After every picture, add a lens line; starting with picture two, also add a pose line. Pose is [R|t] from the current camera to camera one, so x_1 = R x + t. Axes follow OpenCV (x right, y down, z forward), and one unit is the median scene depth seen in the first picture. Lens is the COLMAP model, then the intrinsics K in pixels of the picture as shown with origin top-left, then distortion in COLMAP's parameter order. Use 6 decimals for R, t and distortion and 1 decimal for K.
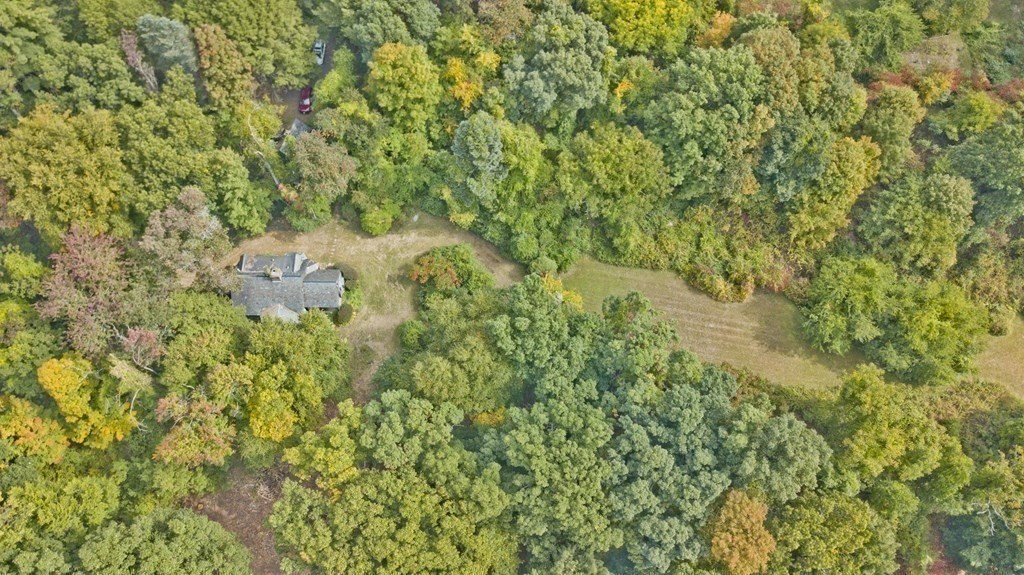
lens RADIAL K [[759.7, 0, 512.0], [0, 759.7, 287.5], [0, 0, 1]] dist [0.007961, -0.005741]
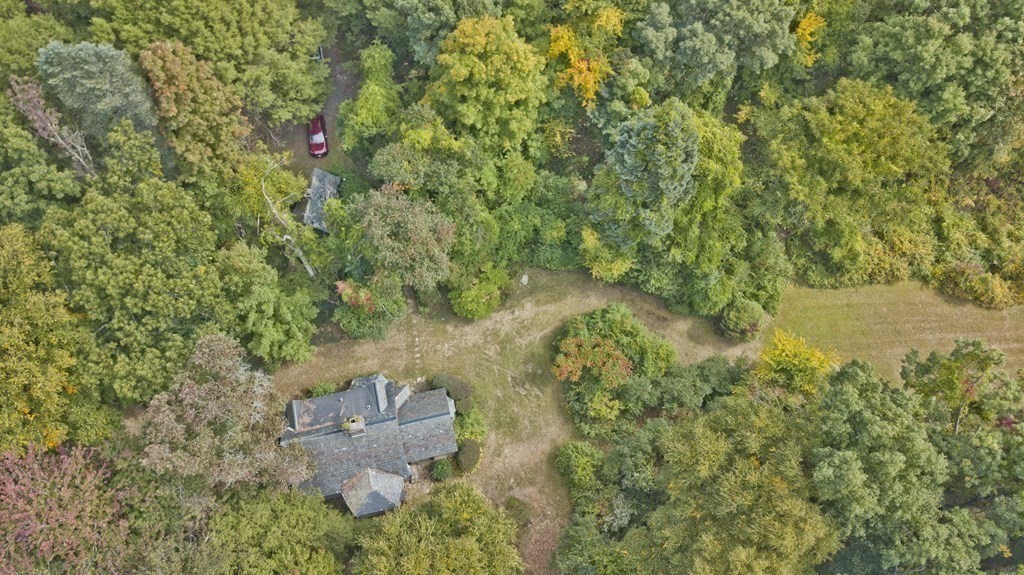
lens RADIAL K [[759.7, 0, 512.0], [0, 759.7, 287.5], [0, 0, 1]] dist [0.007961, -0.005741]
pose [[0.974080, -0.209070, 0.086365, -0.220200], [0.207131, 0.977824, 0.030932, -0.120519], [-0.090916, -0.012242, 0.995783, 0.381614]]
